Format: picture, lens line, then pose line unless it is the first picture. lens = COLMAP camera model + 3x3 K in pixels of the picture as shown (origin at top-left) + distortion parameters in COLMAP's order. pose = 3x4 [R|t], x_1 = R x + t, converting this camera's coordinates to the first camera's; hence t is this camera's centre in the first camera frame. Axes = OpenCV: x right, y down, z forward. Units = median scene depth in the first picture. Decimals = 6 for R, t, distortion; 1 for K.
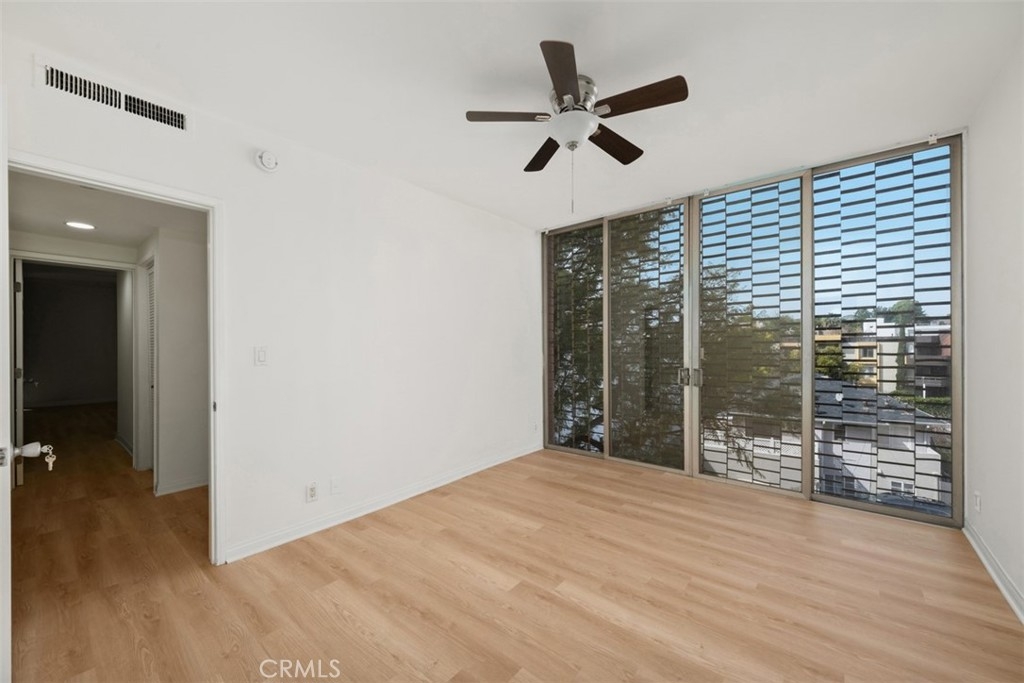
lens RADIAL K [[401.0, 0, 517.0], [0, 401.0, 345.0], [0, 0, 1]] dist [-0.000642, -0.000524]
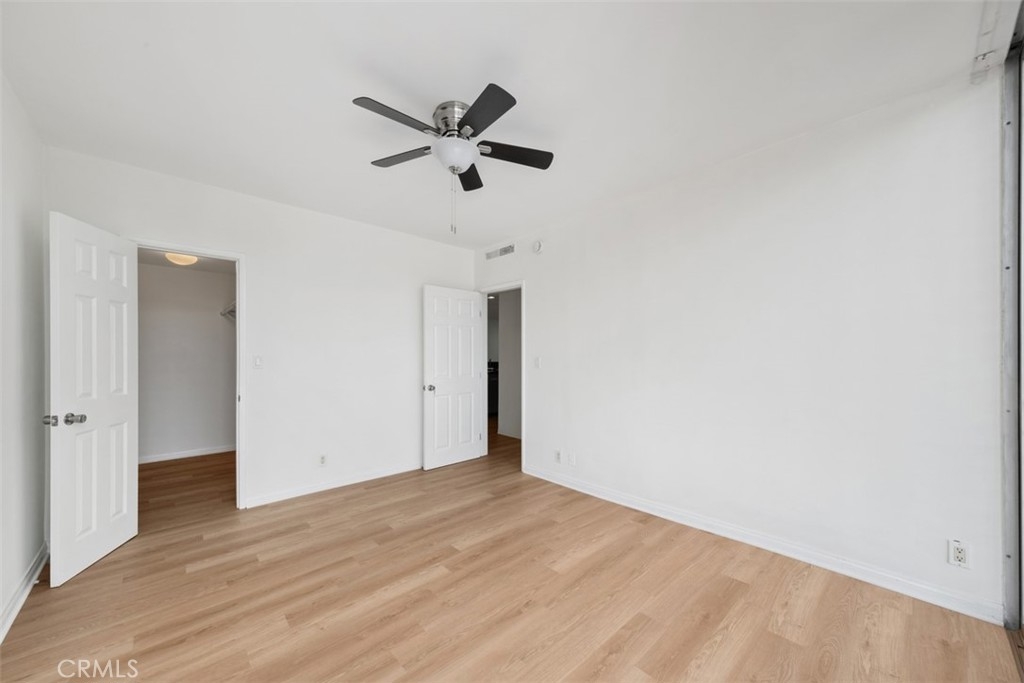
lens RADIAL K [[374.7, 0, 514.5], [0, 374.7, 348.5], [0, 0, 1]] dist [0.001243, 0.000008]
pose [[-0.136121, -0.005111, -0.990679, 0.983095], [-0.000465, 0.999987, -0.005095, -0.025692], [0.990692, -0.000233, -0.136122, 1.144796]]
